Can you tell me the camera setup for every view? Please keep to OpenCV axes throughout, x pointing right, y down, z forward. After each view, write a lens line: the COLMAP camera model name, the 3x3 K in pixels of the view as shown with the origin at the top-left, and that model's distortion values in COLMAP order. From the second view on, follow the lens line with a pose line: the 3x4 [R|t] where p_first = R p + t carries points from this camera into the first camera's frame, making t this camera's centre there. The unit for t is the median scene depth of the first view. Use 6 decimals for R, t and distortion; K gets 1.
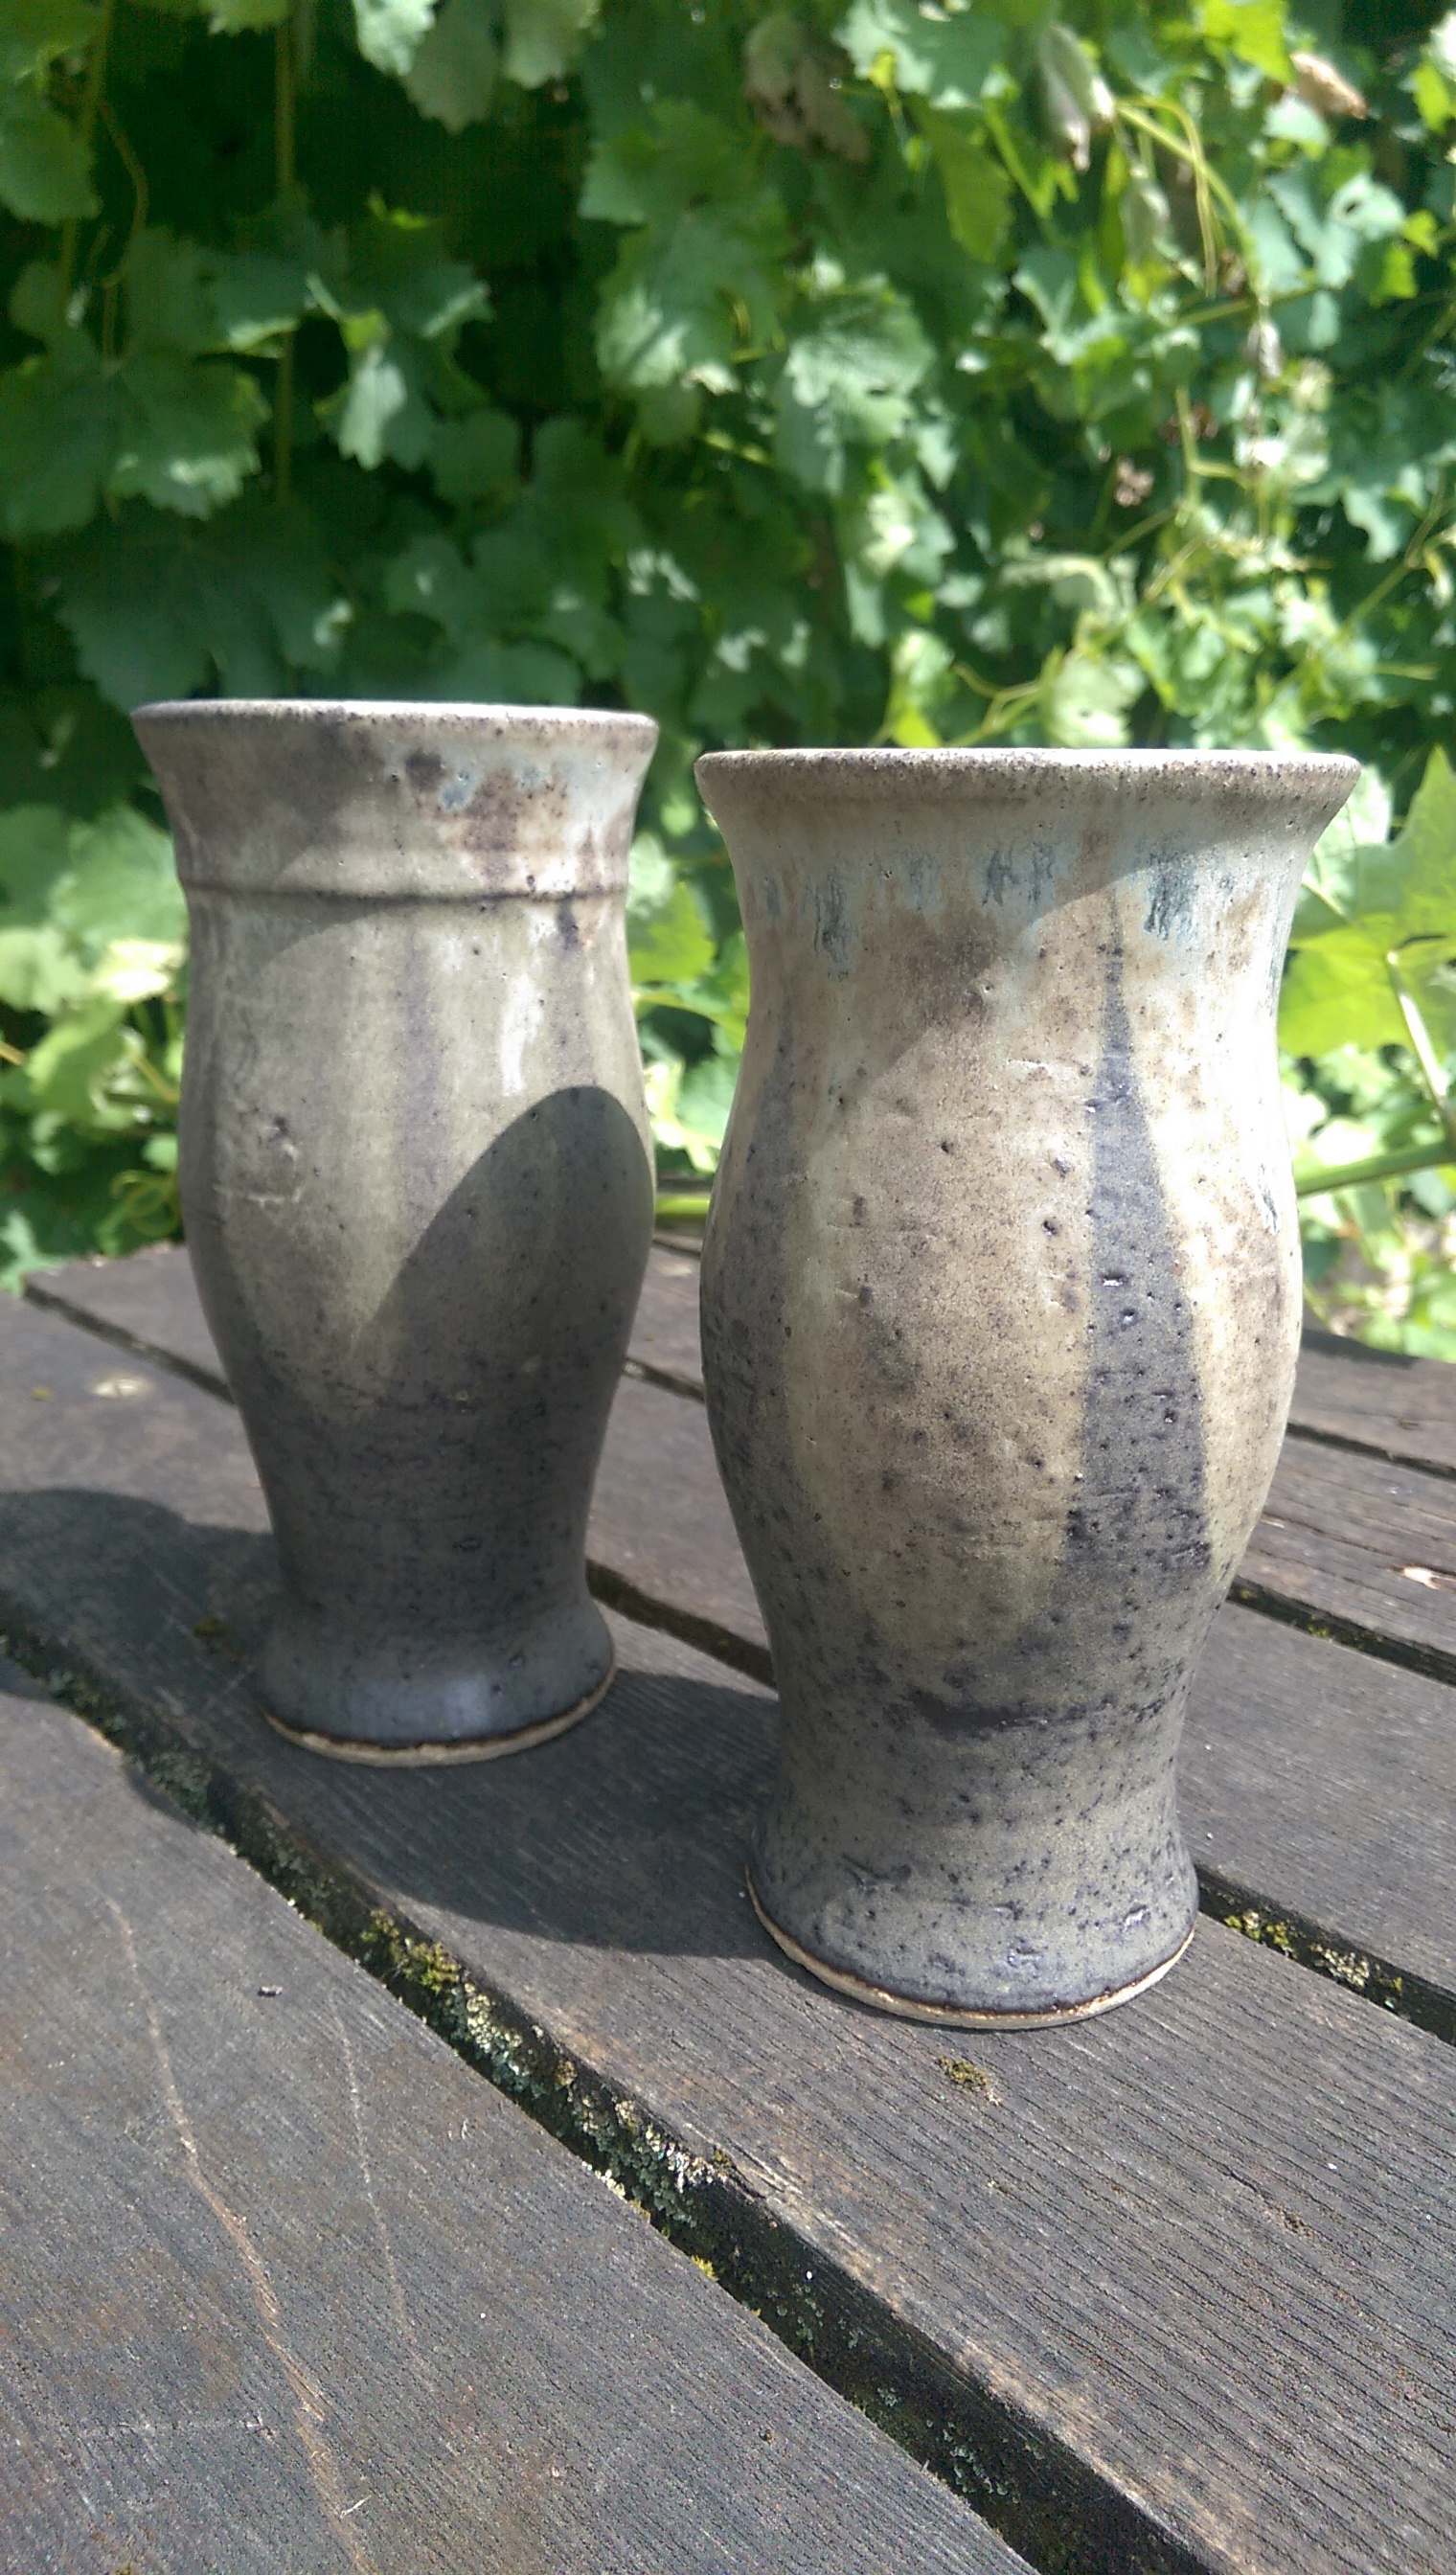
lens RADIAL K [[2296.7, 0, 734.2], [0, 2296.7, 1283.7], [0, 0, 1]] dist [0.039336, 0.013032]
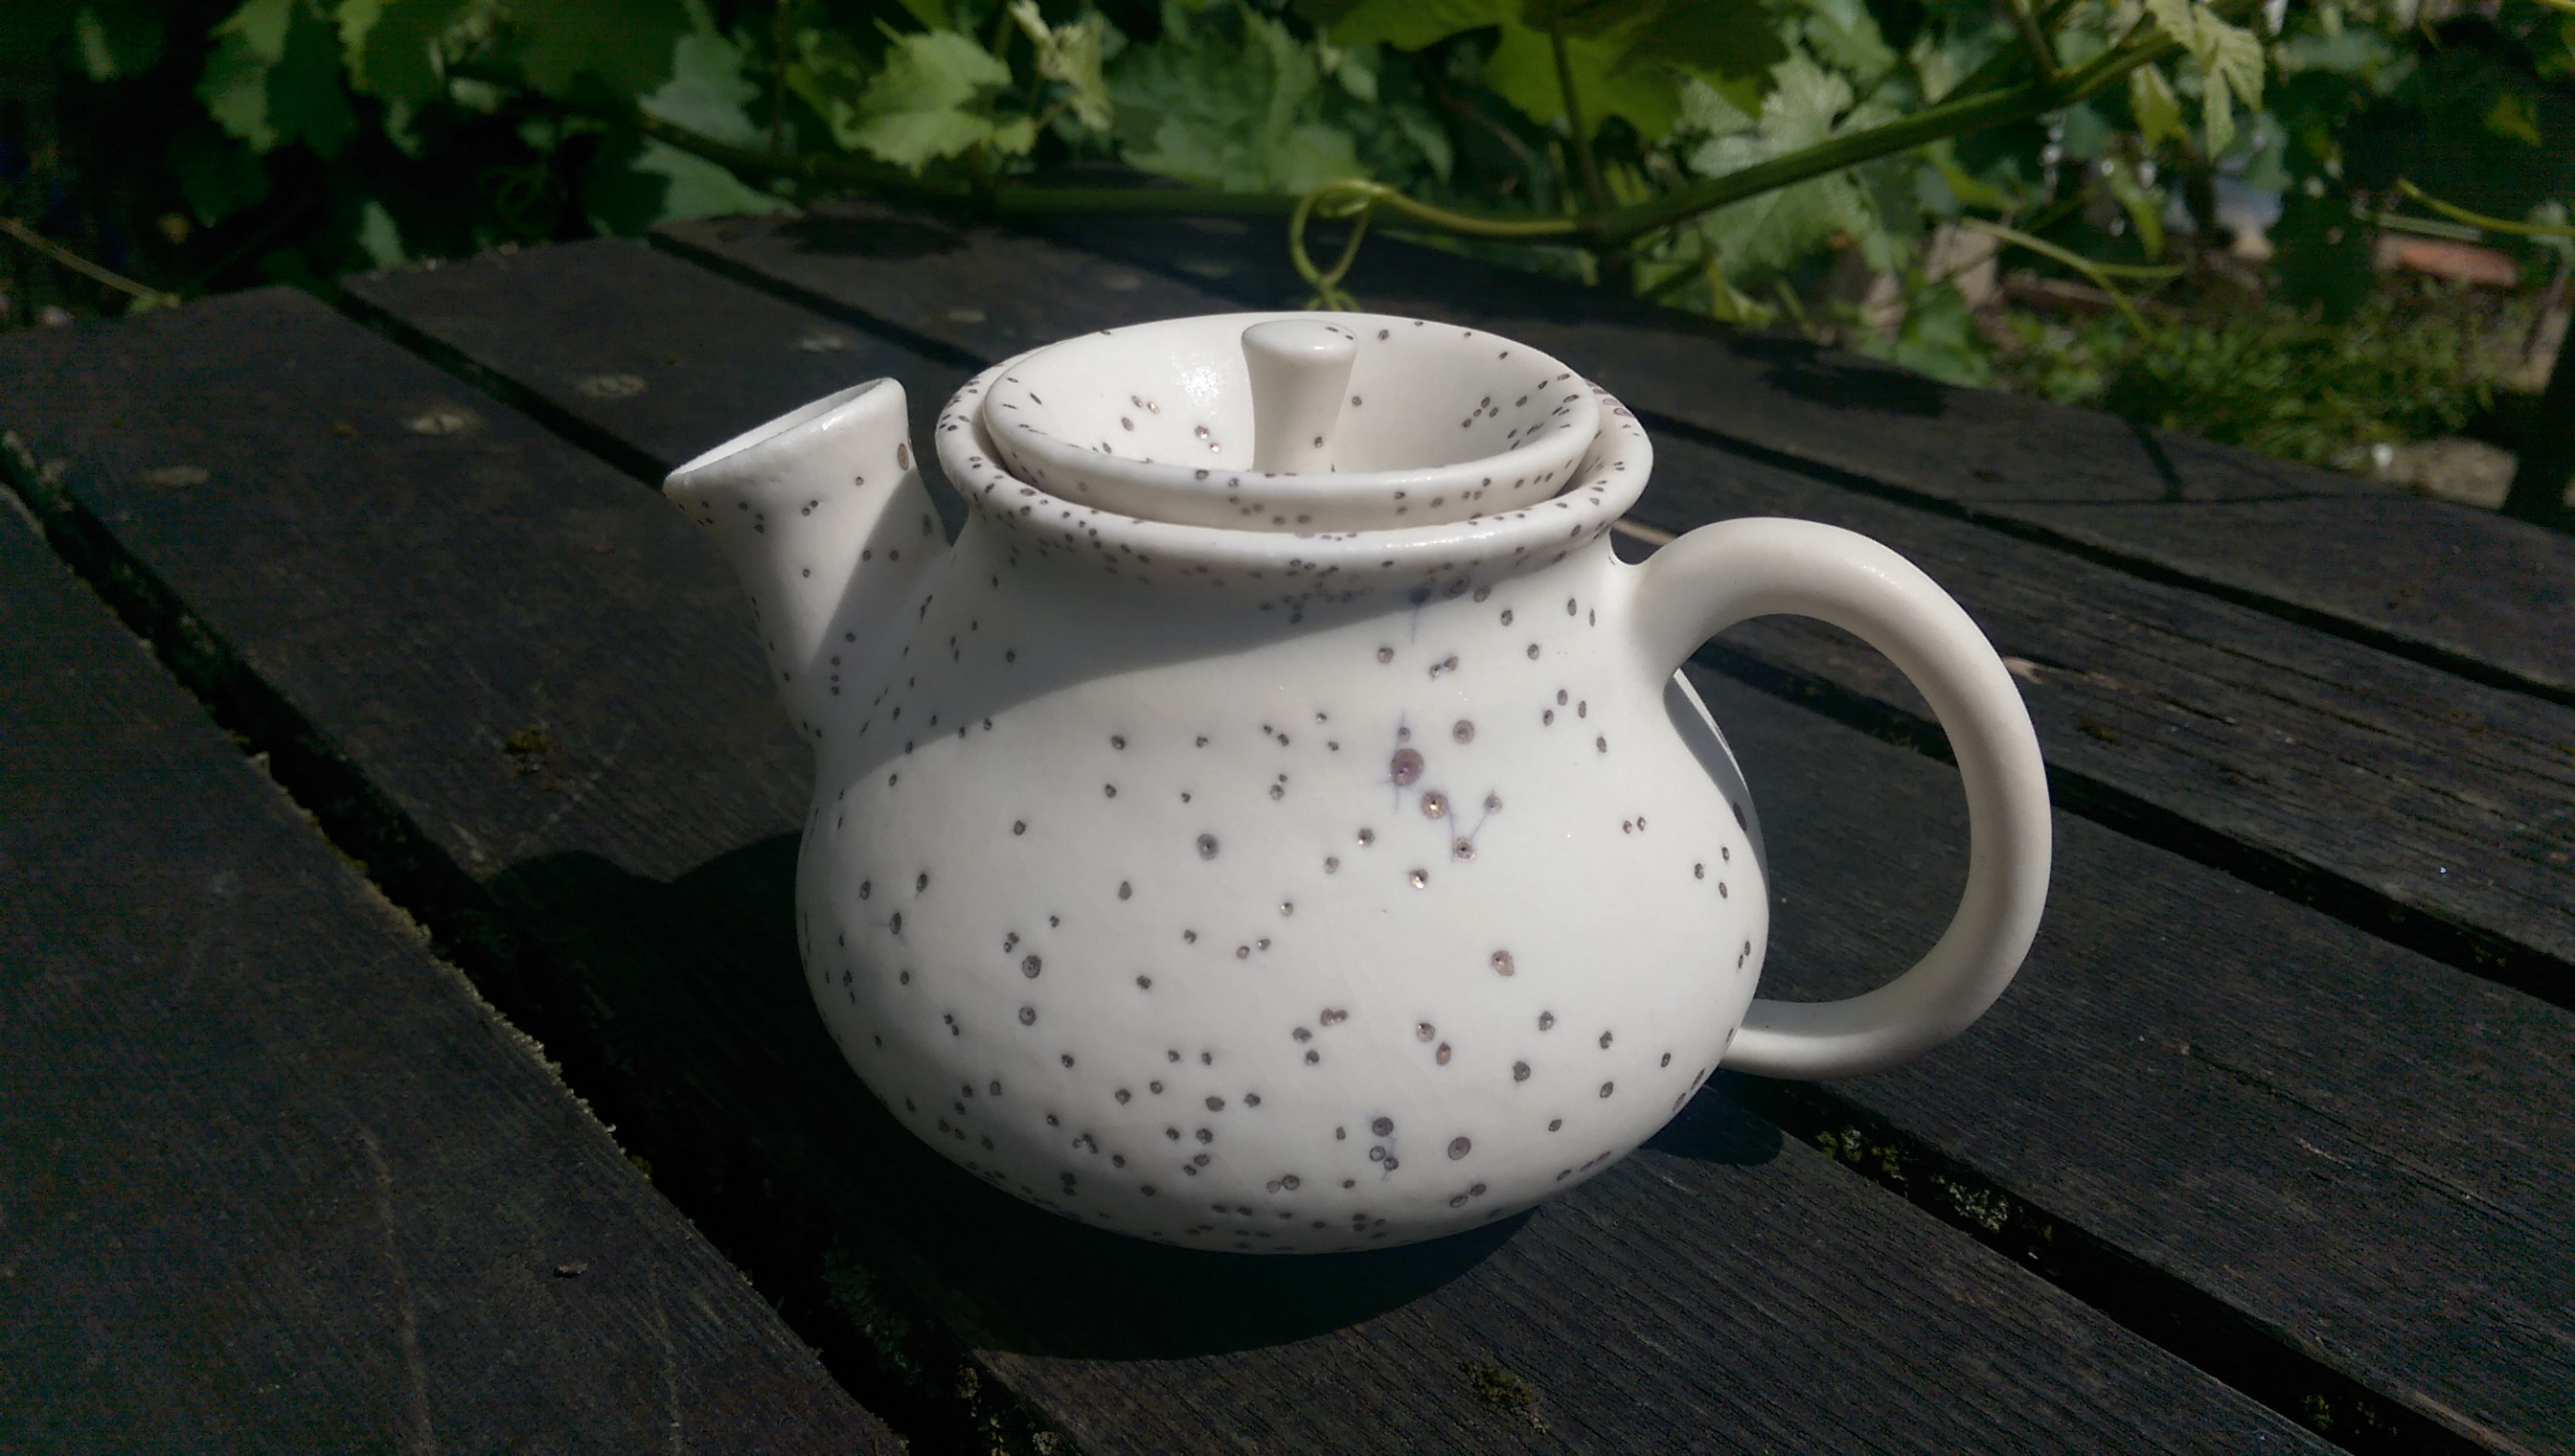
lens RADIAL K [[2177.5, 0, 1281.4], [0, 2177.5, 742.1], [0, 0, 1]] dist [0.012629, -0.024315]
pose [[0.999043, -0.002638, 0.043664, -0.001264], [-0.006307, 0.979060, 0.203472, -0.005957], [-0.043286, -0.203553, 0.978107, 0.325257]]
